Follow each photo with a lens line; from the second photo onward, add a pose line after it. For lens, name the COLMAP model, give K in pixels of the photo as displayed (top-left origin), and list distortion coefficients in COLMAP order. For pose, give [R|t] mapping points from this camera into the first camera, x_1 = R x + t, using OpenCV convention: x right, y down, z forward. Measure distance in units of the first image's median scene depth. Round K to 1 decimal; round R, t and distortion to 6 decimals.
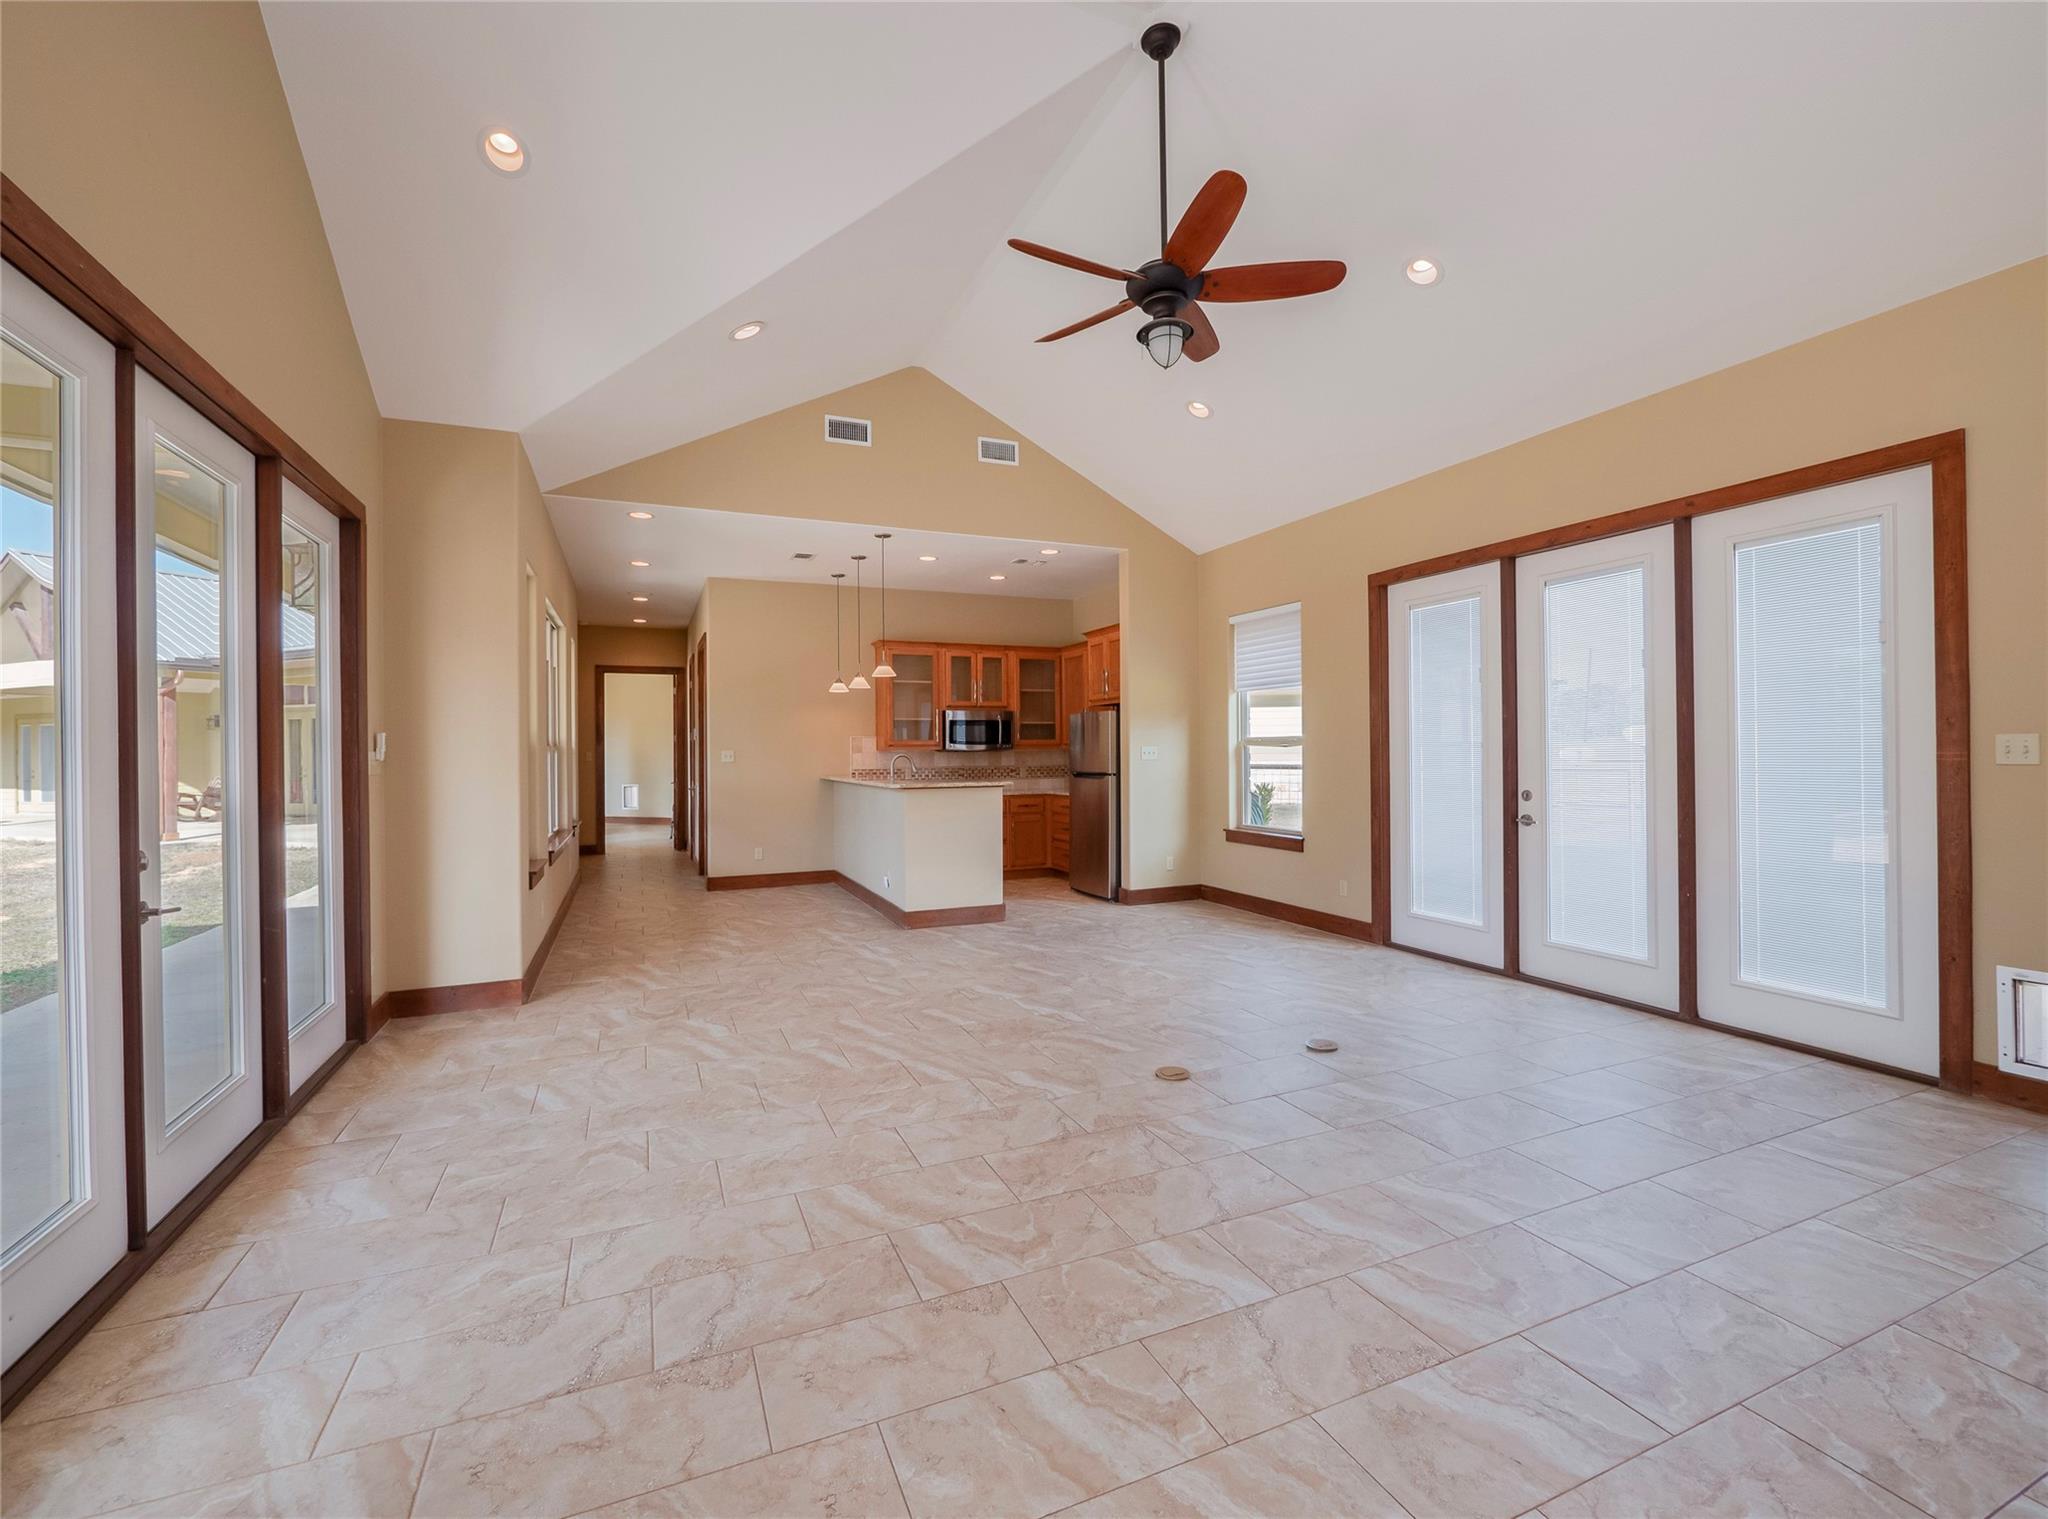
lens RADIAL K [[863.9, 0, 1018.6], [0, 863.9, 750.1], [0, 0, 1]] dist [-0.007589, 0.000068]
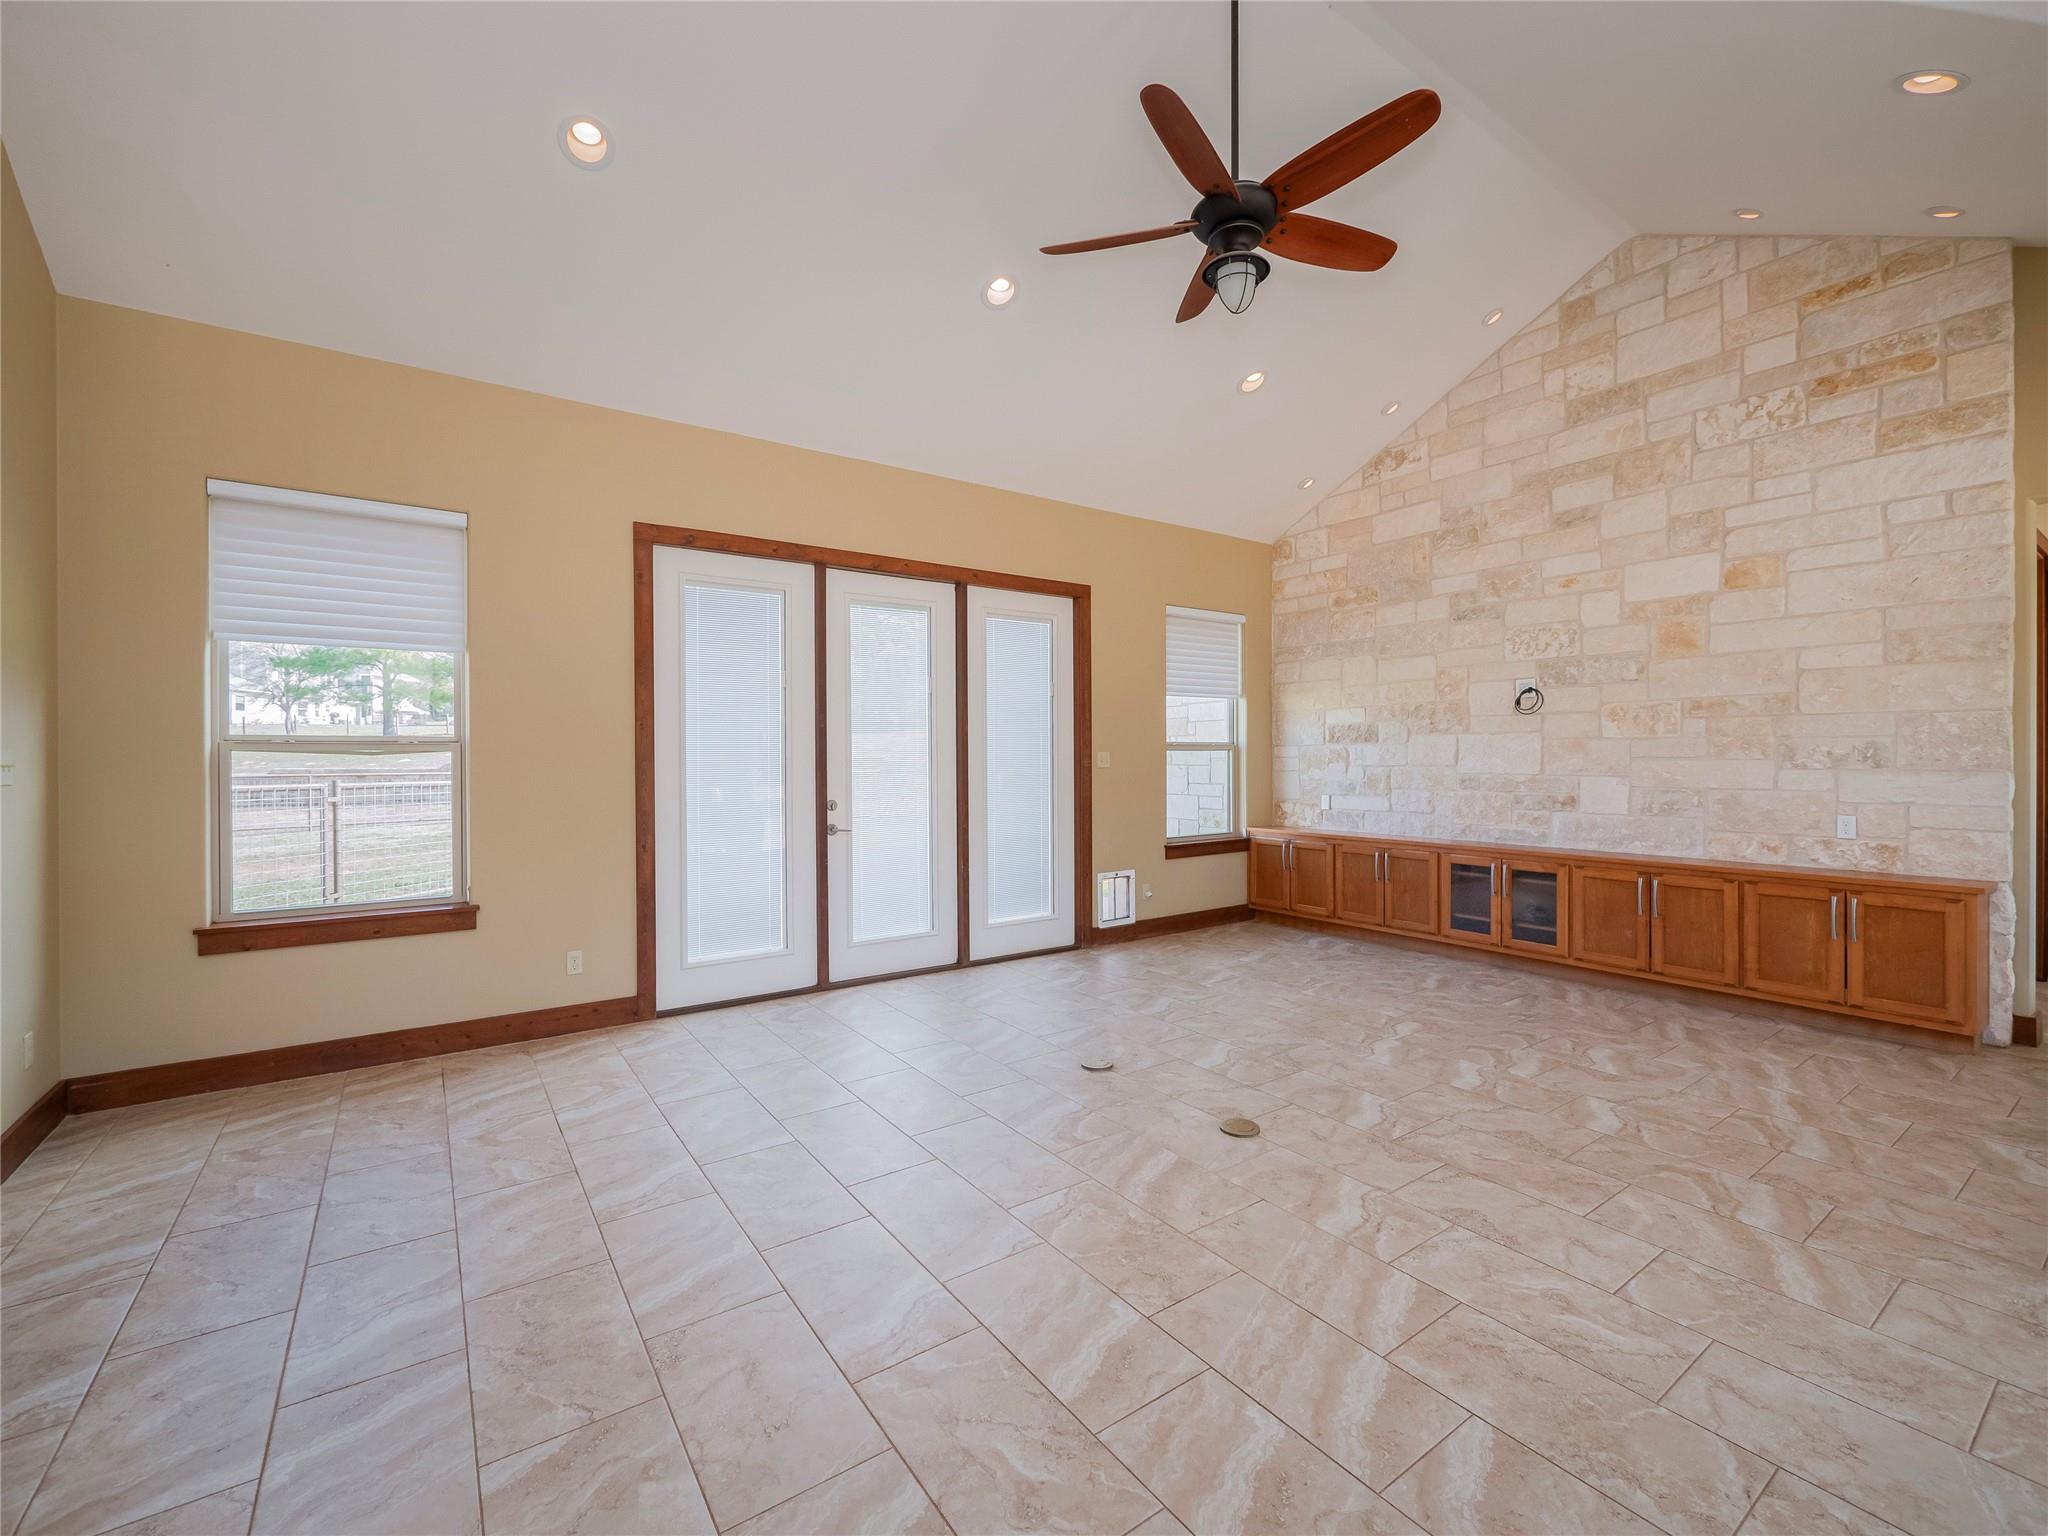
lens RADIAL K [[863.9, 0, 1020.5], [0, 863.9, 759.2], [0, 0, 1]] dist [-0.007589, 0.000068]
pose [[-0.191833, 0.008537, 0.981391, -0.648868], [0.004432, 0.999960, -0.007832, 0.011303], [-0.981418, 0.002847, -0.191863, 1.417747]]
